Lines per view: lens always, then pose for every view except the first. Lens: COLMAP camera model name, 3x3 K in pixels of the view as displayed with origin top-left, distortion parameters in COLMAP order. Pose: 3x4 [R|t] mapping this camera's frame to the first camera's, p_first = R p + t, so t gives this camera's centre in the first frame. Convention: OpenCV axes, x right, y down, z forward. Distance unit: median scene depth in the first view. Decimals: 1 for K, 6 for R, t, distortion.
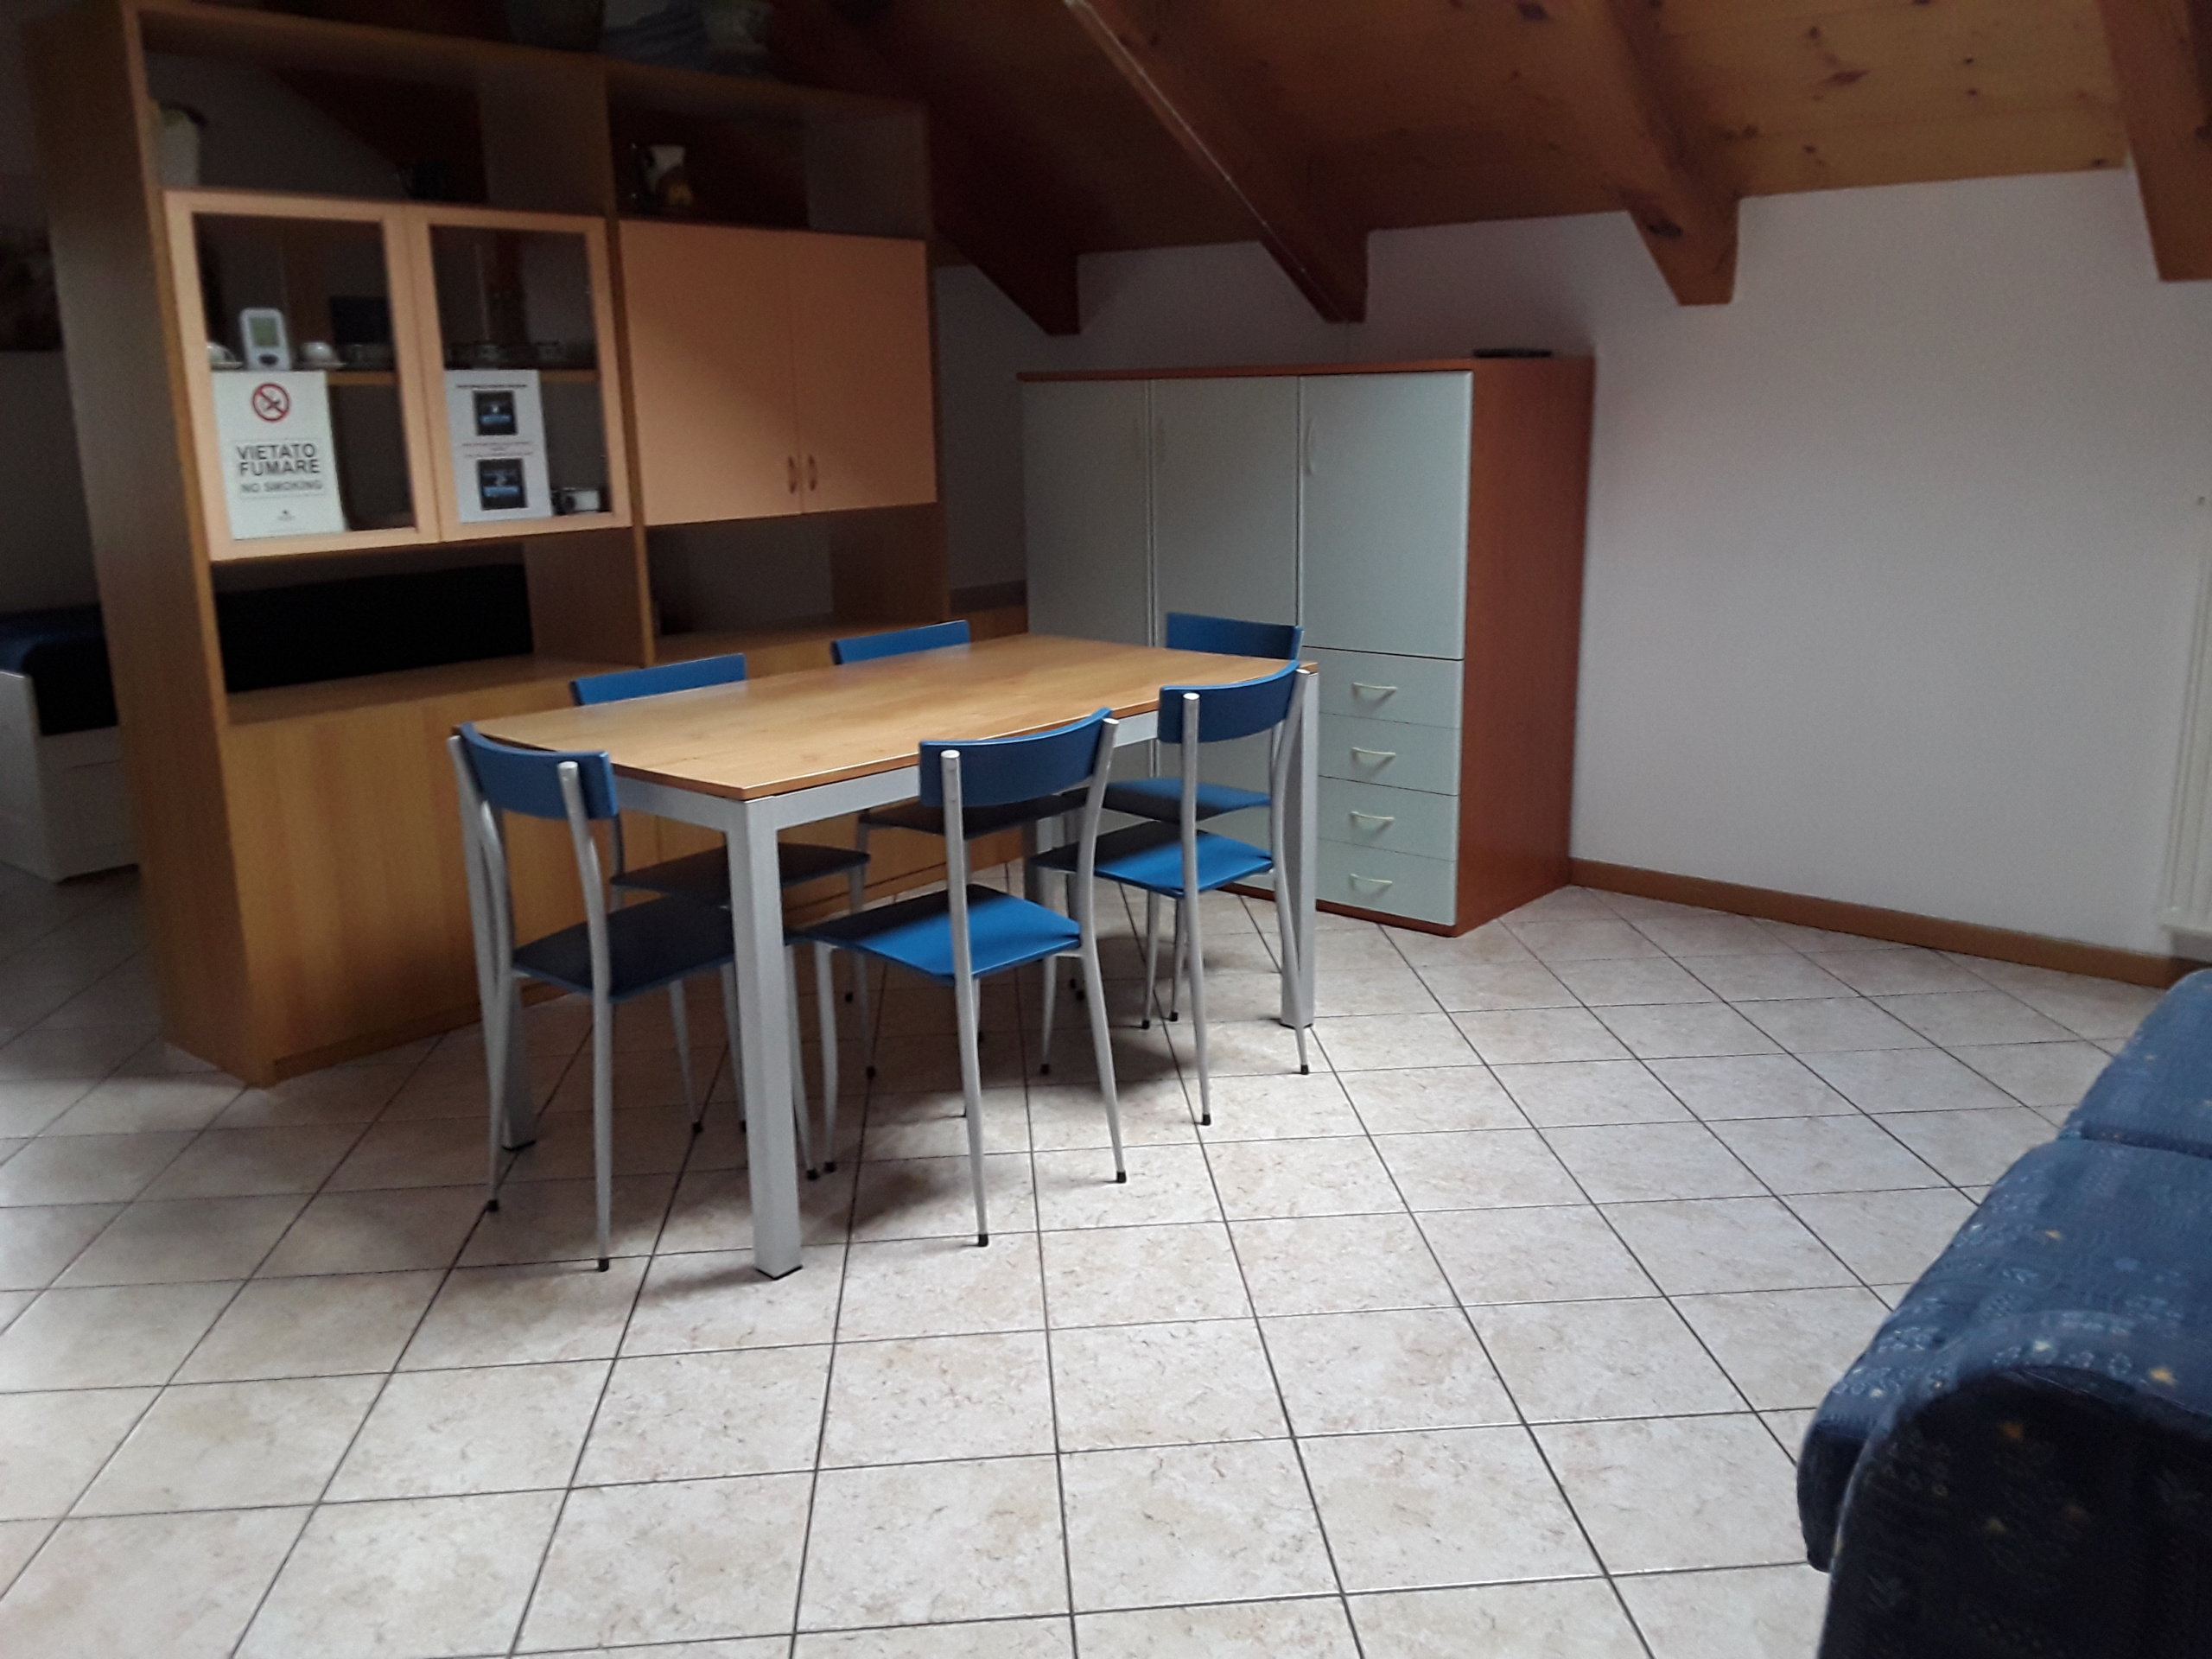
lens RADIAL K [[1784.6, 0, 1118.7], [0, 1784.6, 798.6], [0, 0, 1]] dist [0.162598, -0.309777]
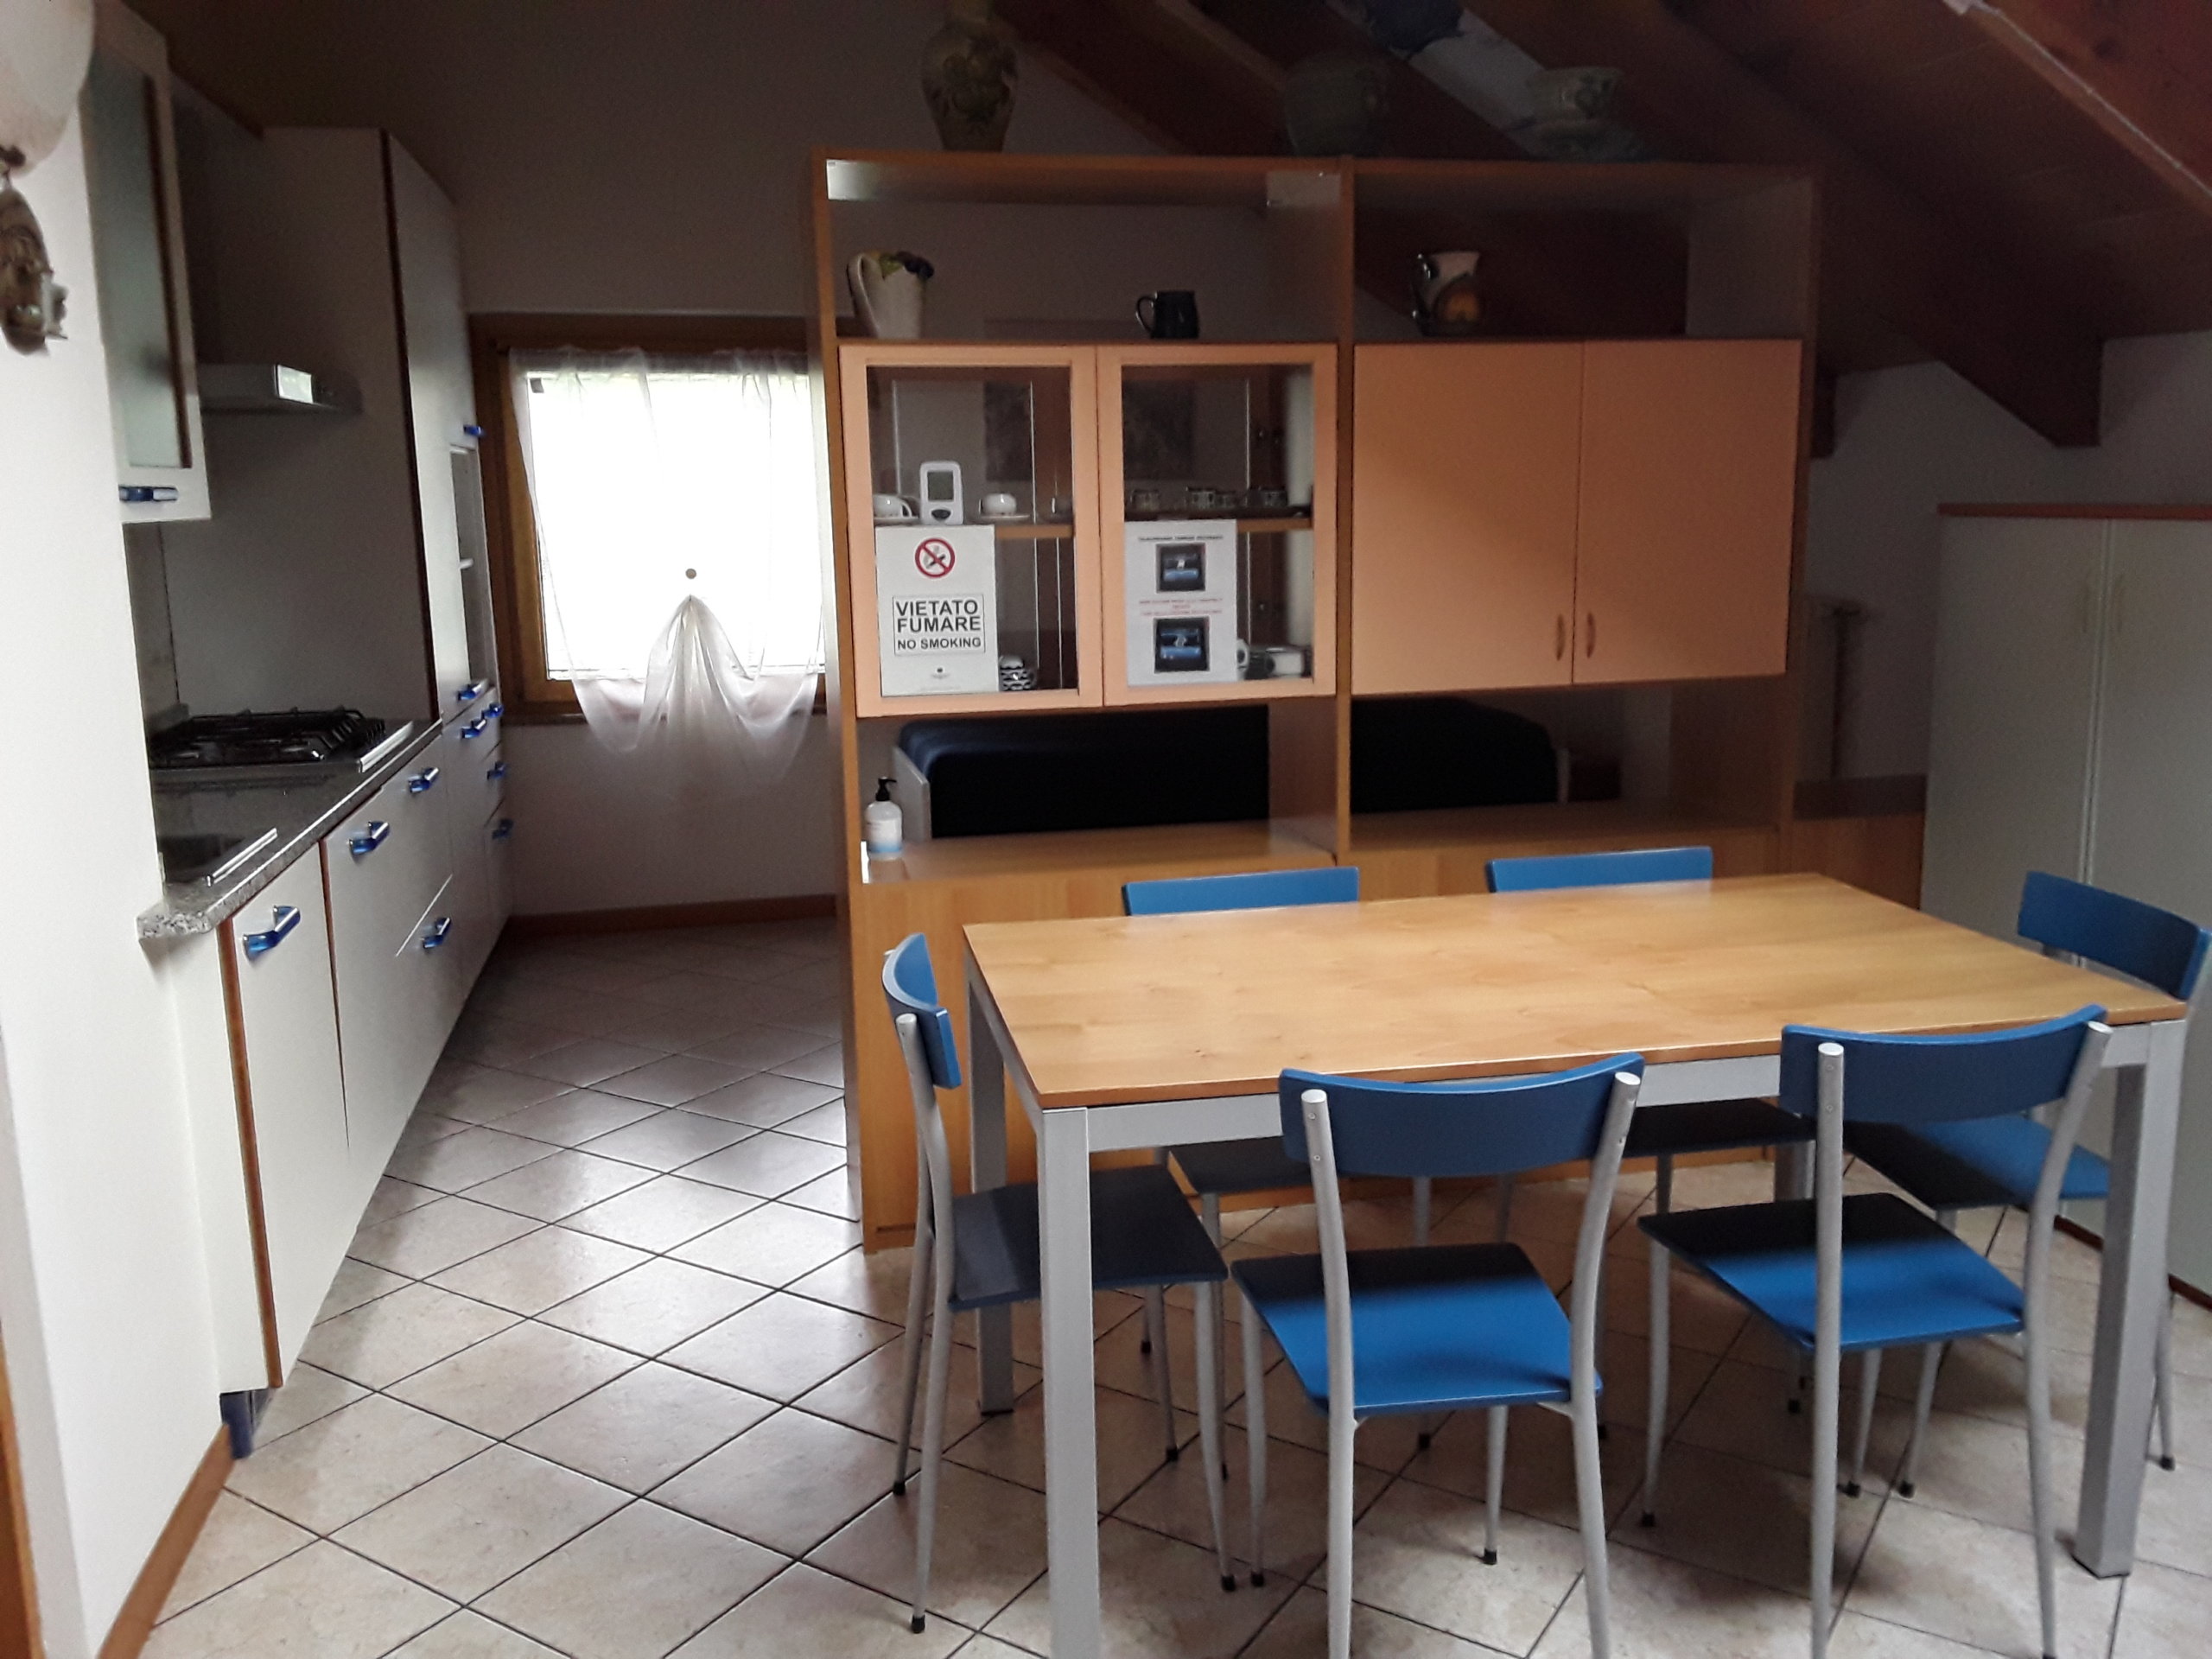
lens RADIAL K [[1784.6, 0, 1118.7], [0, 1784.6, 798.6], [0, 0, 1]] dist [0.162598, -0.309777]
pose [[0.788631, 0.102412, -0.606277, 0.185851], [-0.133391, 0.991045, -0.006105, -0.089018], [0.600223, 0.085687, 0.795230, 0.283648]]
